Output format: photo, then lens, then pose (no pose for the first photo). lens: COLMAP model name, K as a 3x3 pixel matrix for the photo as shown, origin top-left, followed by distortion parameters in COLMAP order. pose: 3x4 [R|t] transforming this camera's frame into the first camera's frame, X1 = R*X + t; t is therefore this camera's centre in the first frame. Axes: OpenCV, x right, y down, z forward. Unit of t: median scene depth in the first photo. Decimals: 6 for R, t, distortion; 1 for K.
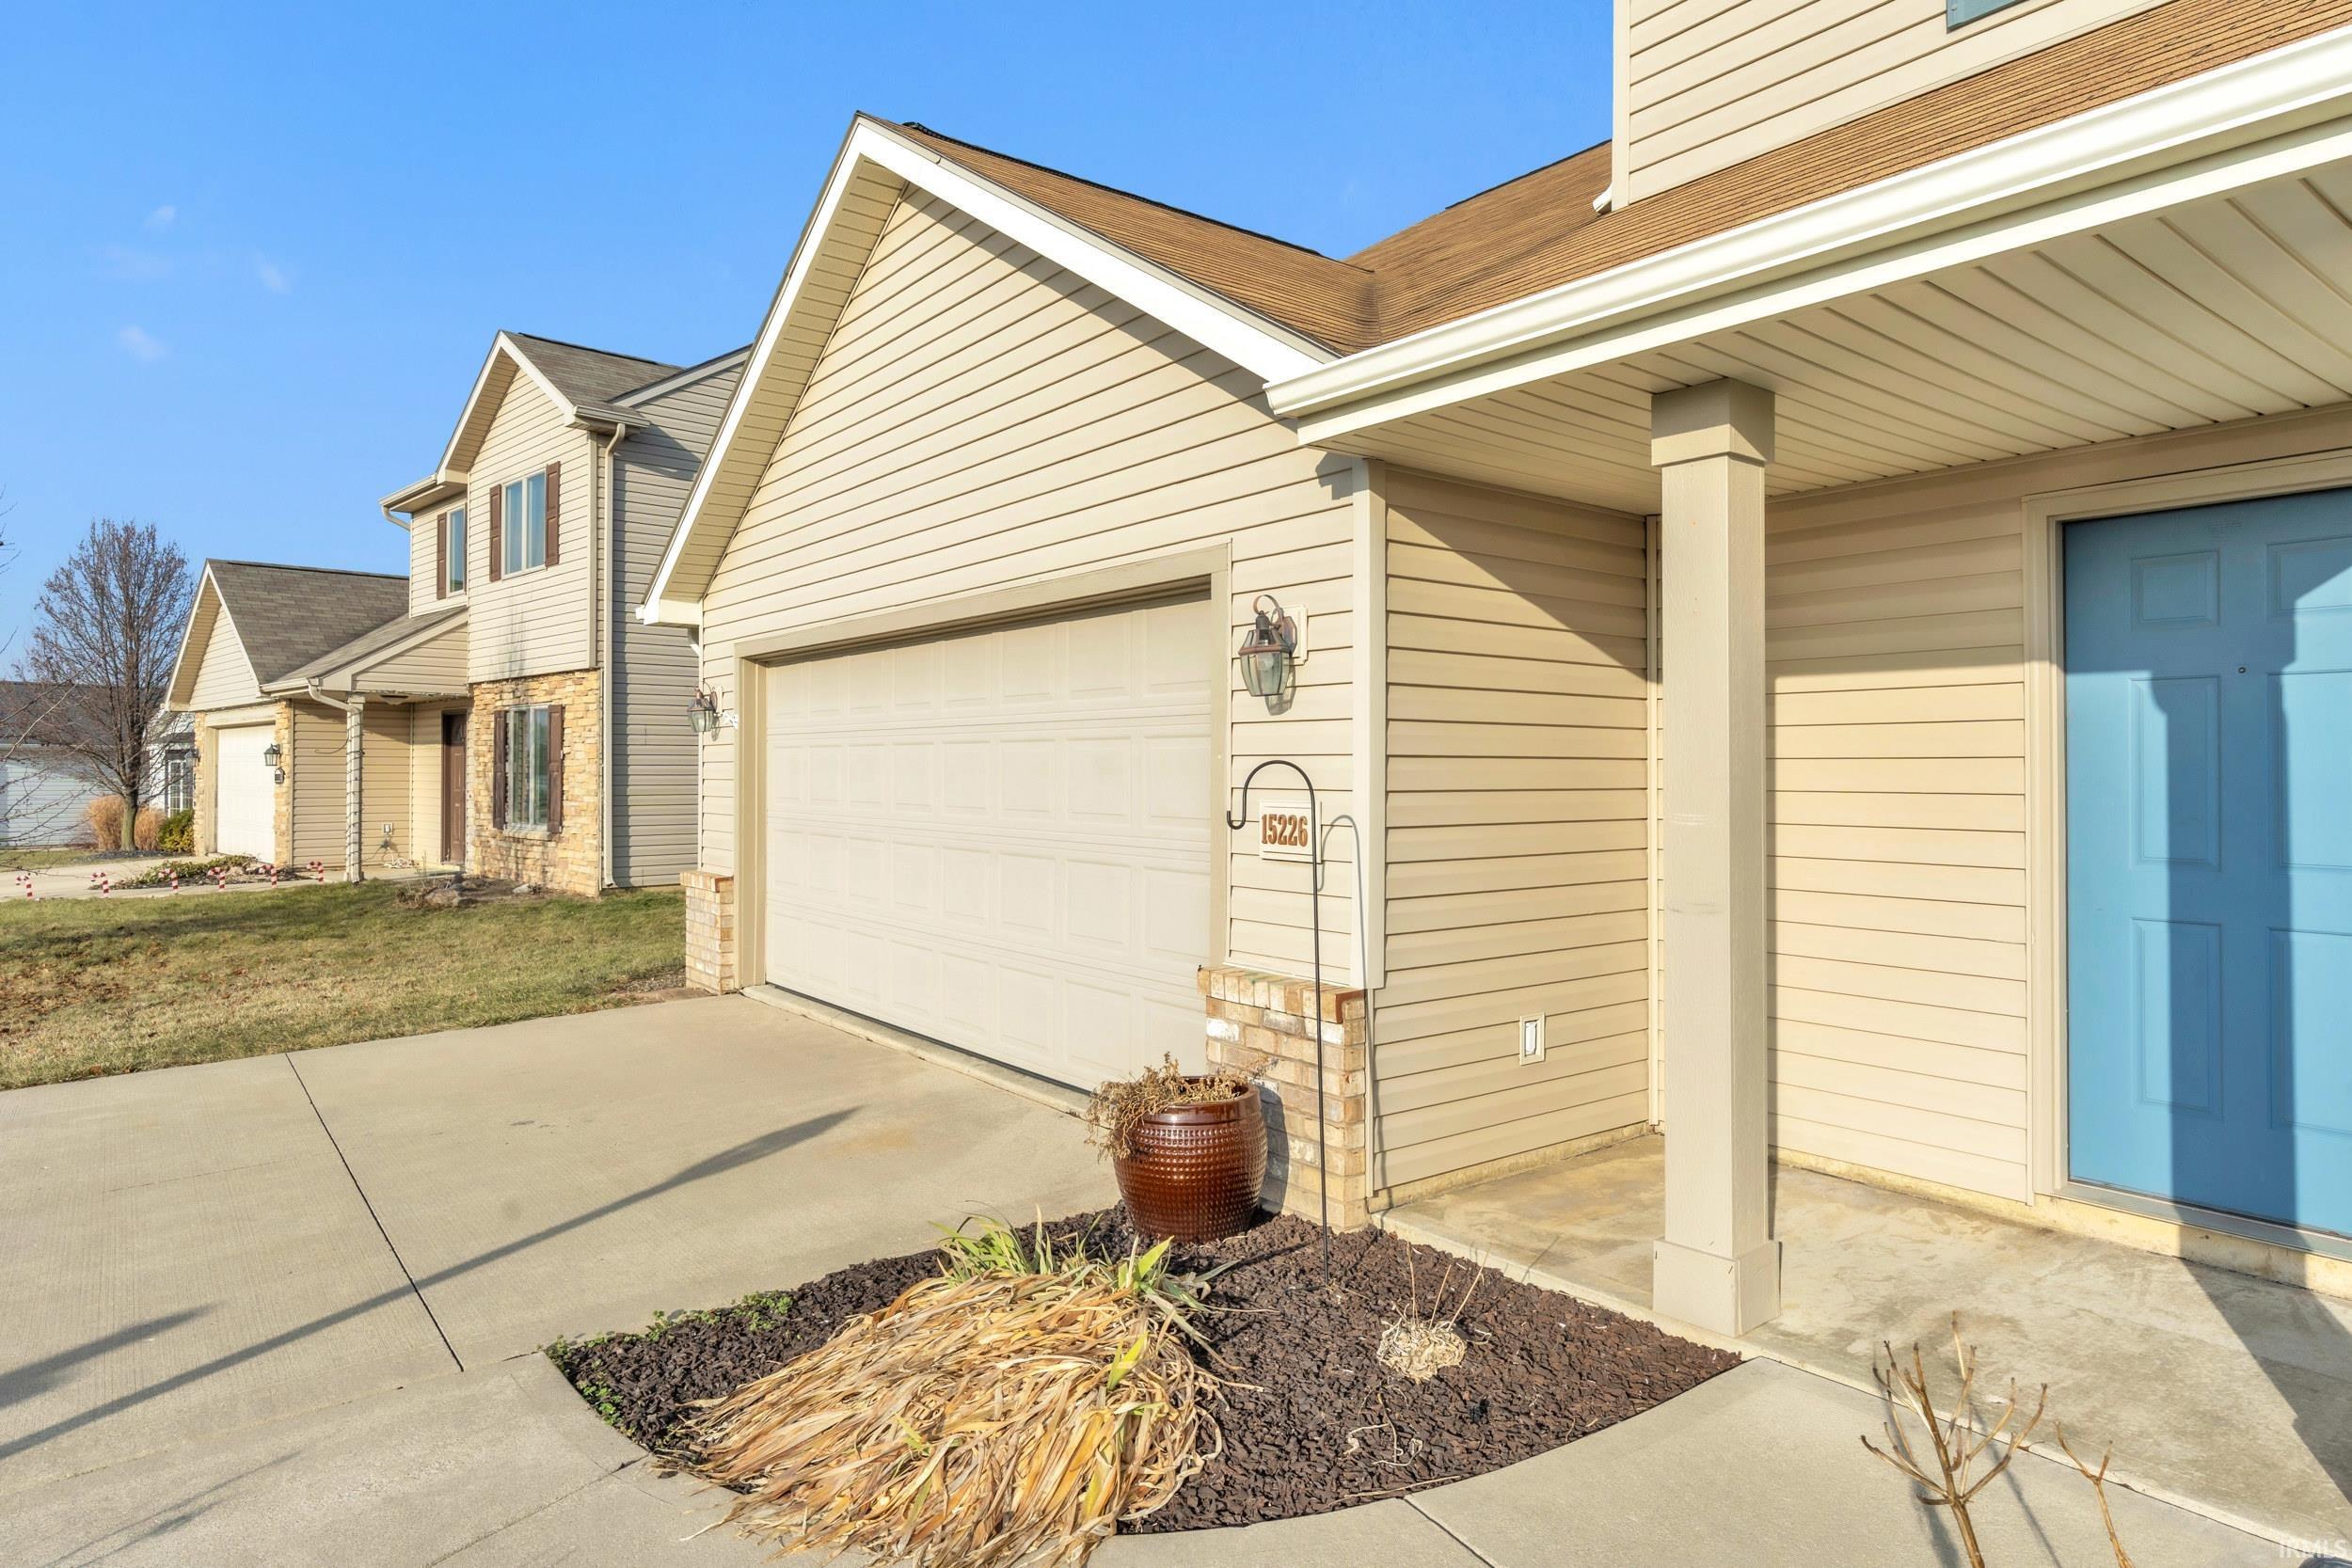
lens RADIAL K [[1382.8, 0, 1177.2], [0, 1382.8, 765.9], [0, 0, 1]] dist [-0.006448, -0.000679]
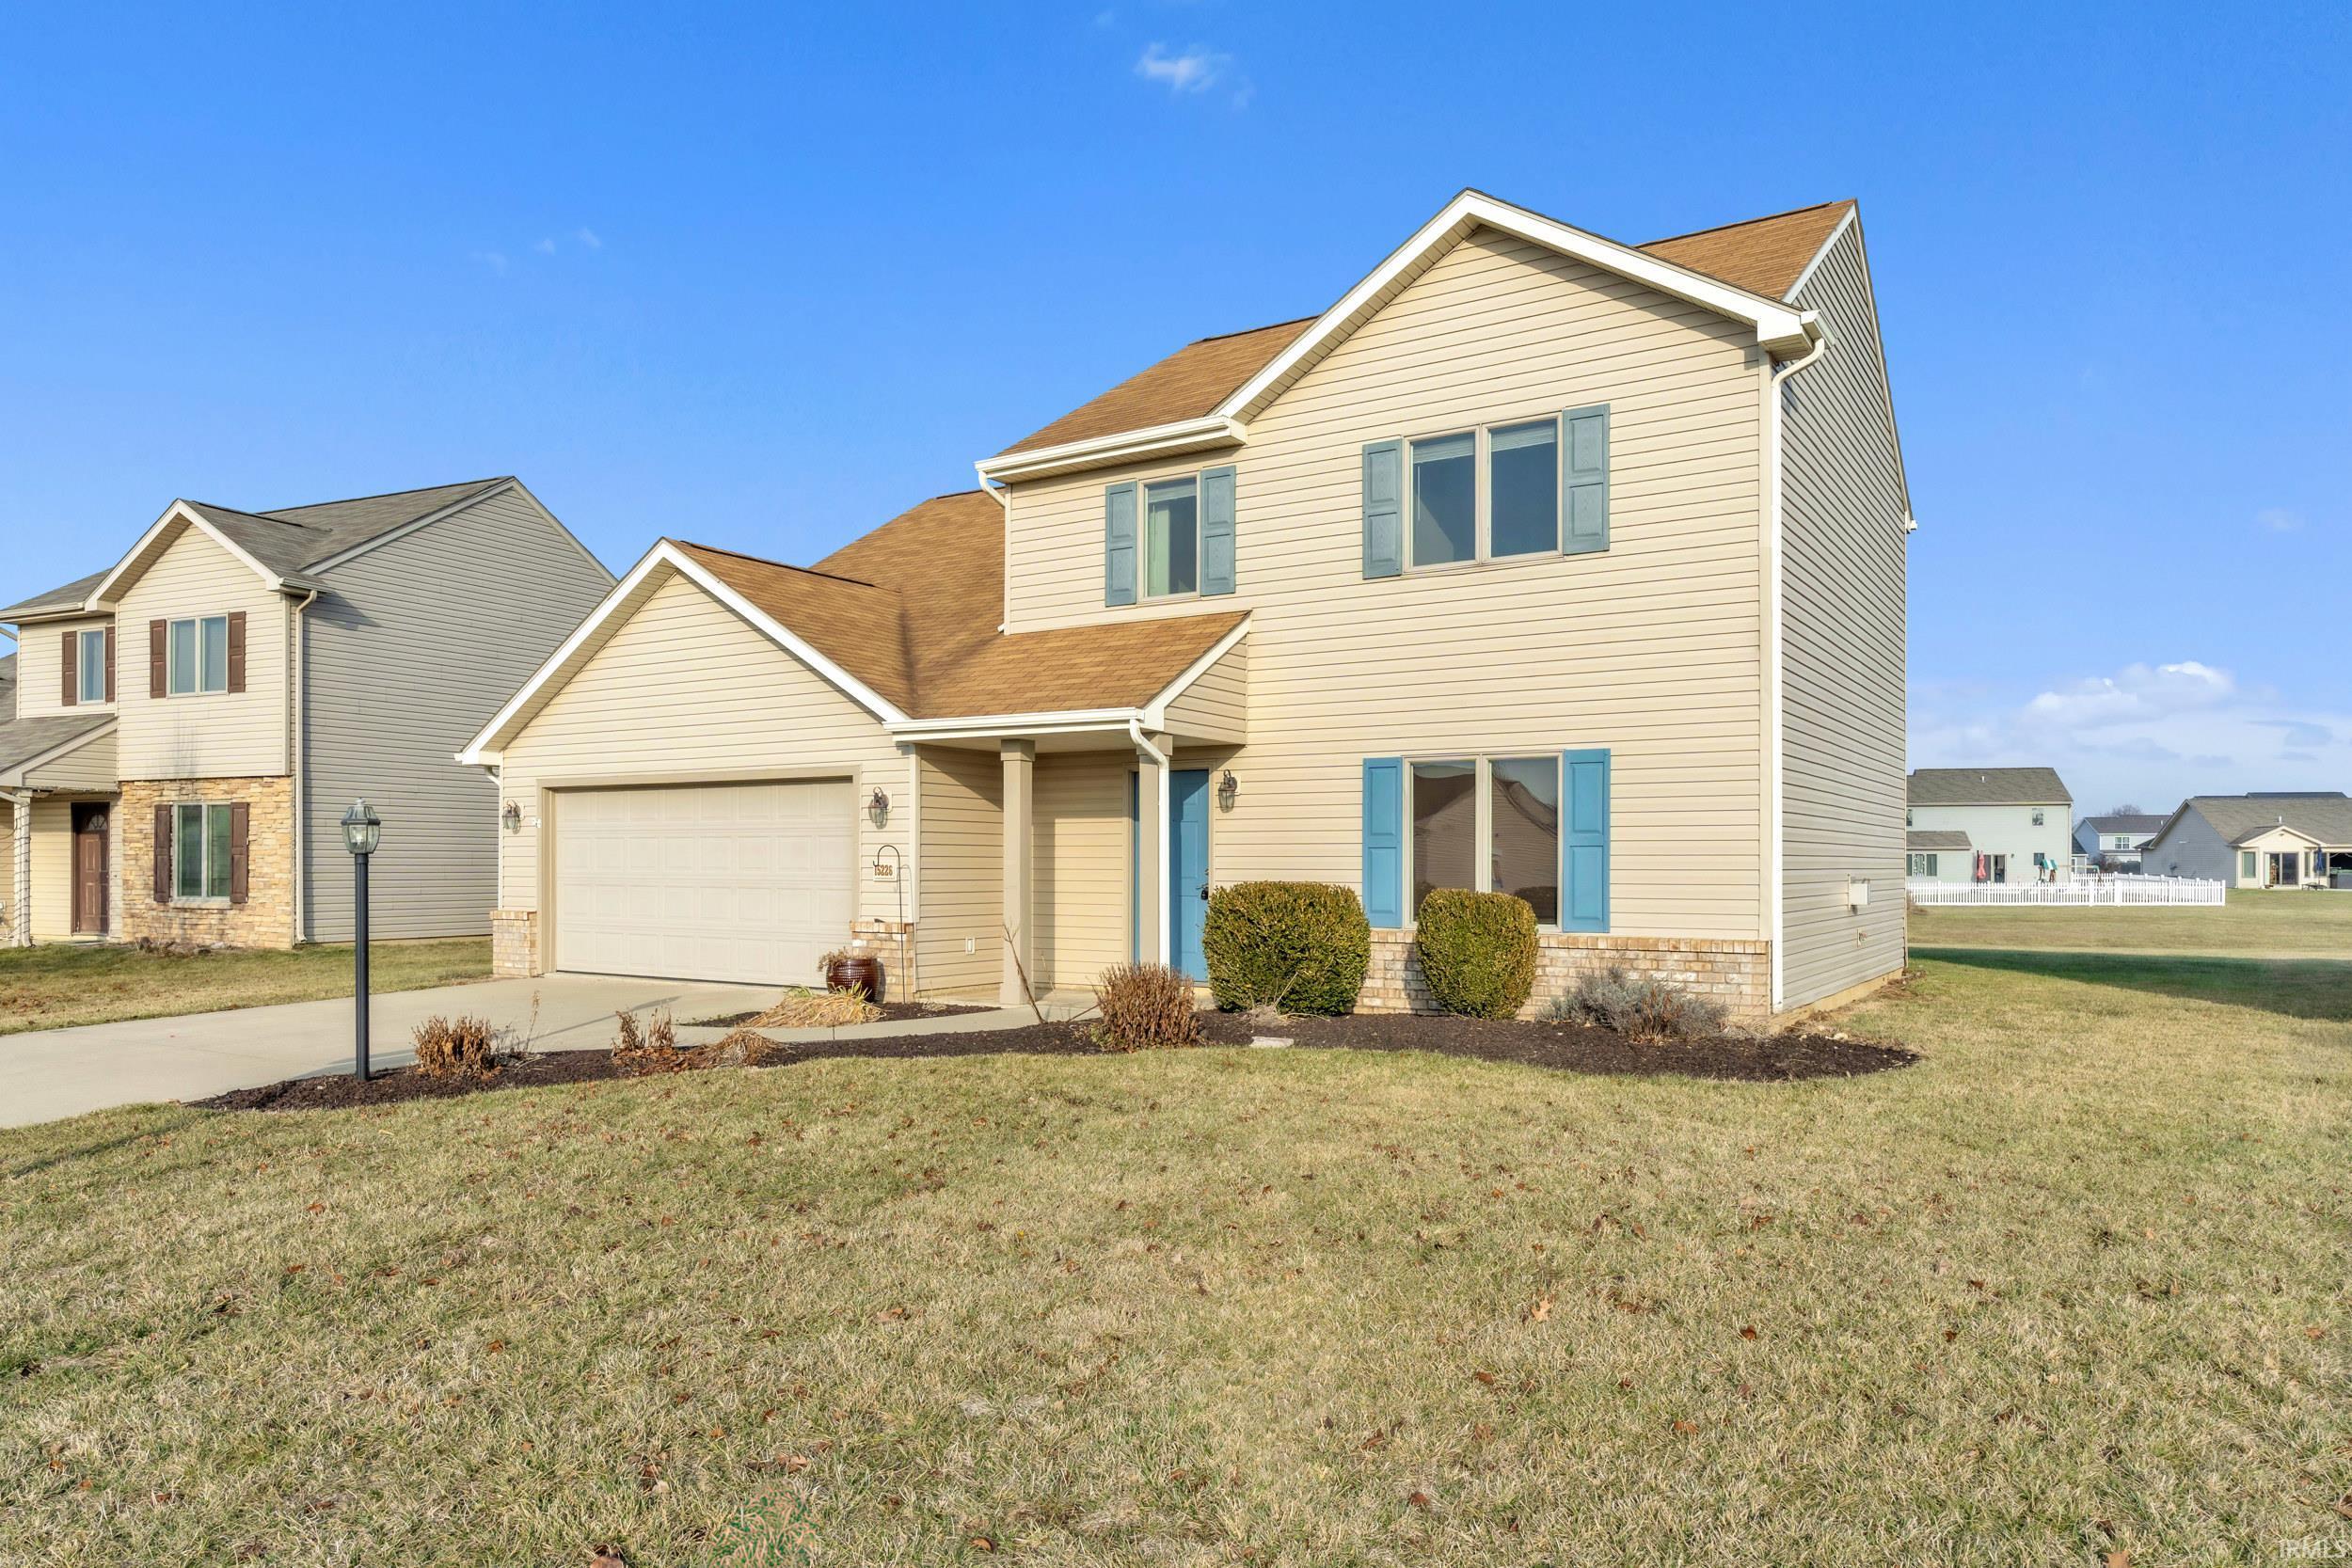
lens RADIAL K [[1507.5, 0, 1168.9], [0, 1507.5, 856.1], [0, 0, 1]] dist [-0.003454, -0.001649]
pose [[0.938922, 0.002973, 0.344117, -0.130176], [-0.002226, 0.999994, -0.002565, 0.007395], [-0.344123, 0.001643, 0.938923, -0.626540]]
